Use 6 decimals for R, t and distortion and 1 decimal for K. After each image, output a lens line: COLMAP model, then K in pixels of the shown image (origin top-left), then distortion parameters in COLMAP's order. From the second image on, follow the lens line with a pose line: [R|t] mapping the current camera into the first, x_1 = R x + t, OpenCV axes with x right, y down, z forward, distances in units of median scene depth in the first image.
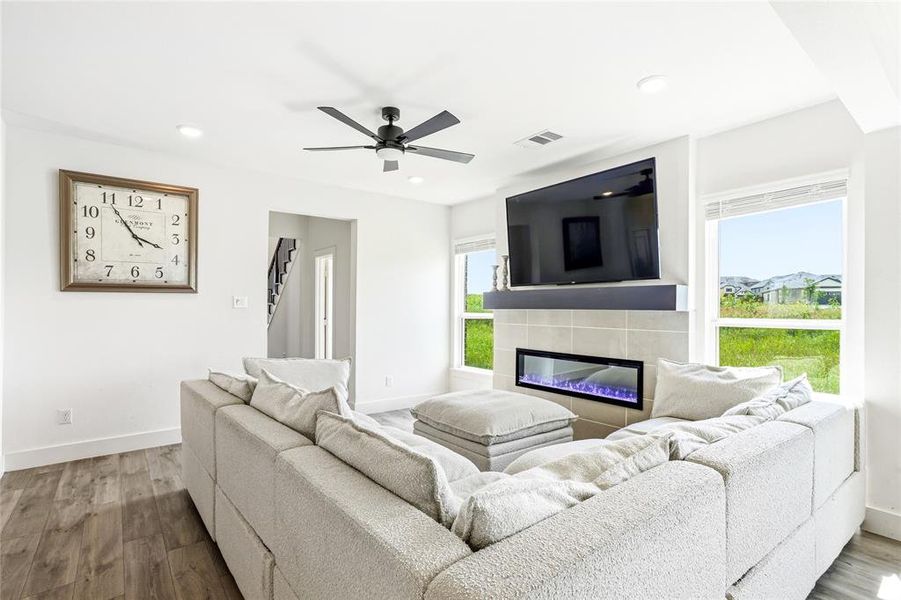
lens RADIAL K [[437.2, 0, 451.2], [0, 437.2, 306.7], [0, 0, 1]] dist [-0.049142, 0.032264]
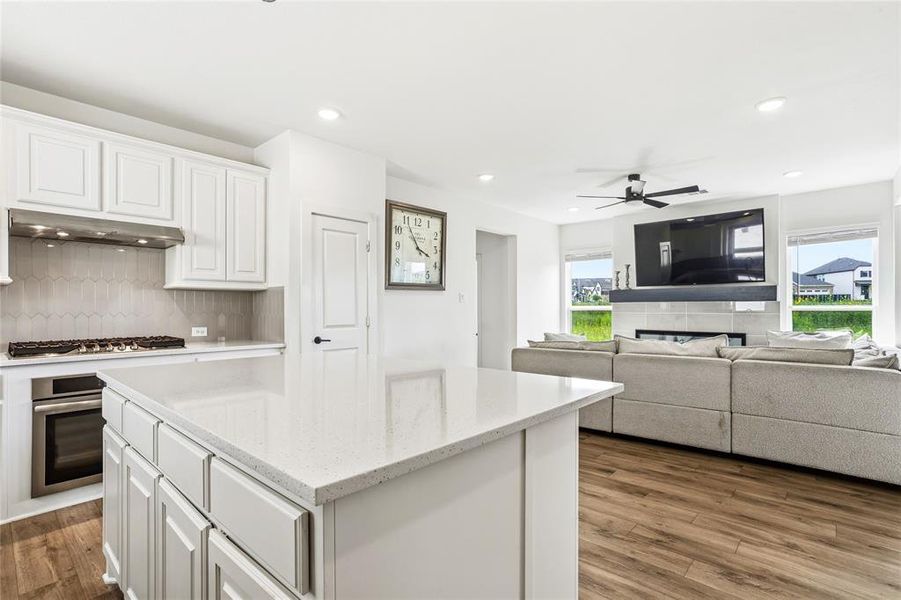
lens RADIAL K [[437.2, 0, 451.2], [0, 437.2, 306.7], [0, 0, 1]] dist [-0.049142, 0.032264]
pose [[0.985589, -0.005805, 0.169056, -0.848022], [0.006089, 0.999981, -0.001161, 0.021776], [-0.169046, 0.002174, 0.985606, -0.358522]]
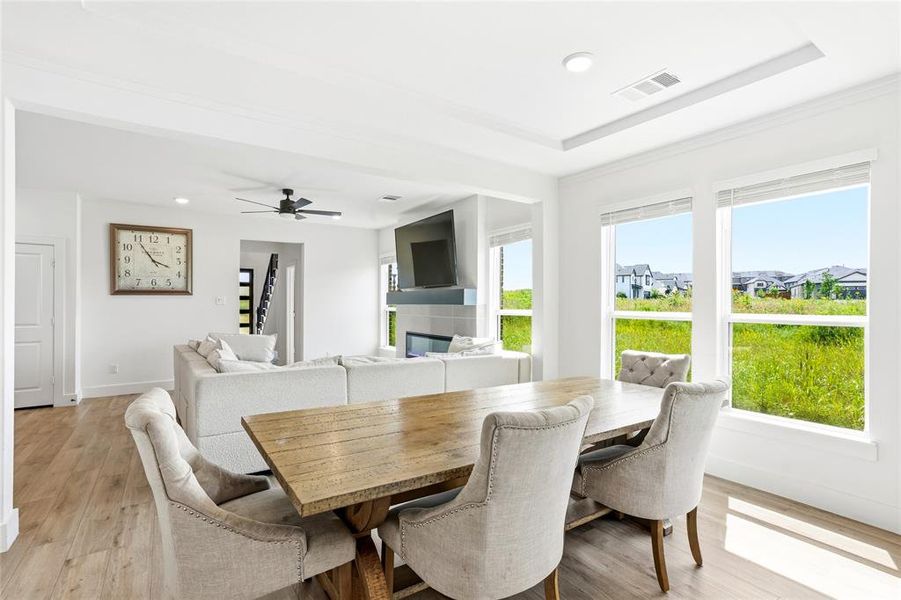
lens RADIAL K [[435.3, 0, 448.9], [0, 435.3, 303.0], [0, 0, 1]] dist [-0.036587, 0.028062]
pose [[0.996831, -0.004289, -0.079433, 0.504828], [0.004247, 0.999991, -0.000701, 0.003020], [0.079435, 0.000362, 0.996840, -0.533873]]
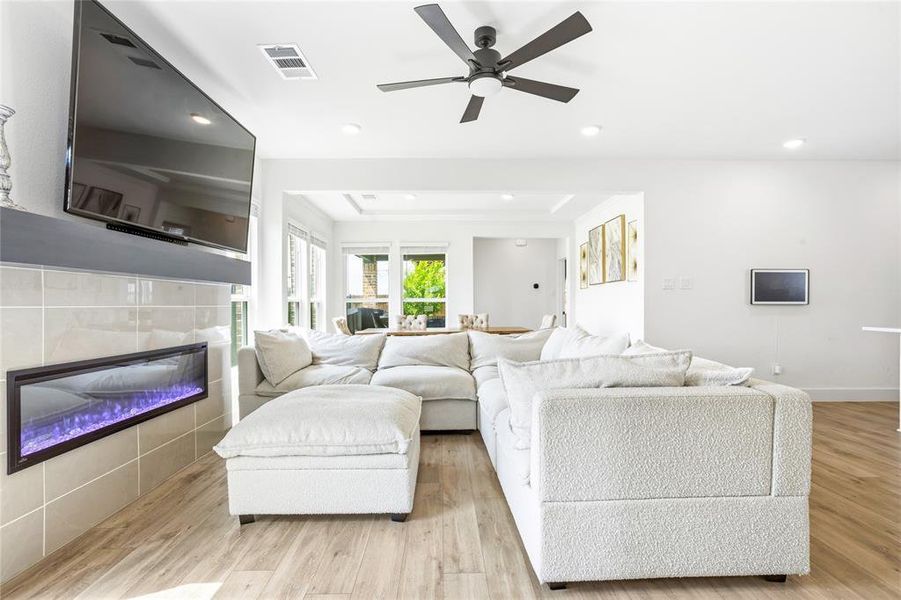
lens RADIAL K [[437.2, 0, 451.2], [0, 437.2, 306.7], [0, 0, 1]] dist [-0.049142, 0.032264]
pose [[-0.800393, -0.002908, 0.599469, -0.455506], [0.001534, 0.999975, 0.006899, 0.047411], [-0.599474, 0.006441, -0.800369, 1.337356]]
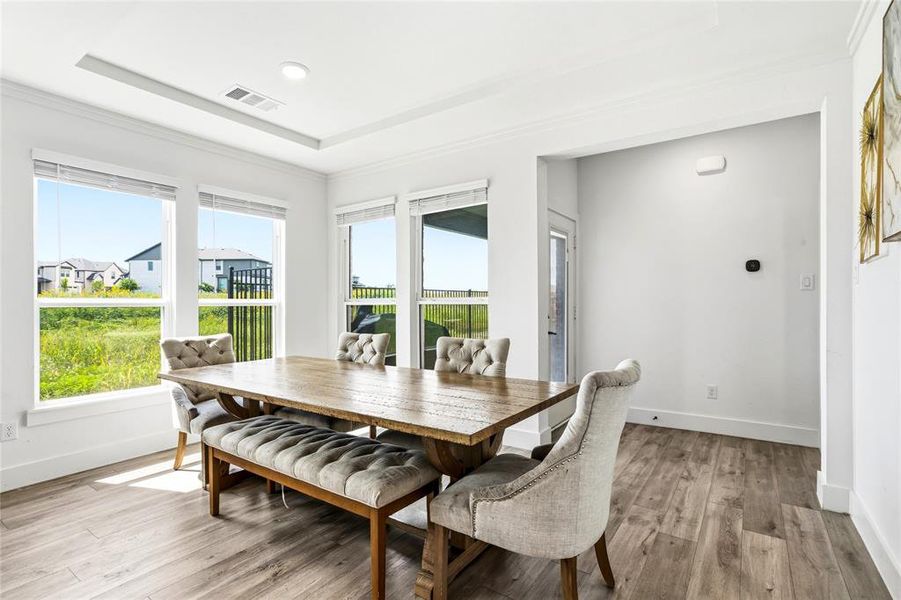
lens RADIAL K [[437.2, 0, 451.2], [0, 437.2, 306.7], [0, 0, 1]] dist [-0.049142, 0.032264]
pose [[-0.285226, -0.014969, 0.958344, -0.117304], [-0.000220, 0.999879, 0.015552, 0.027971], [-0.958460, 0.004225, -0.285194, 0.077284]]
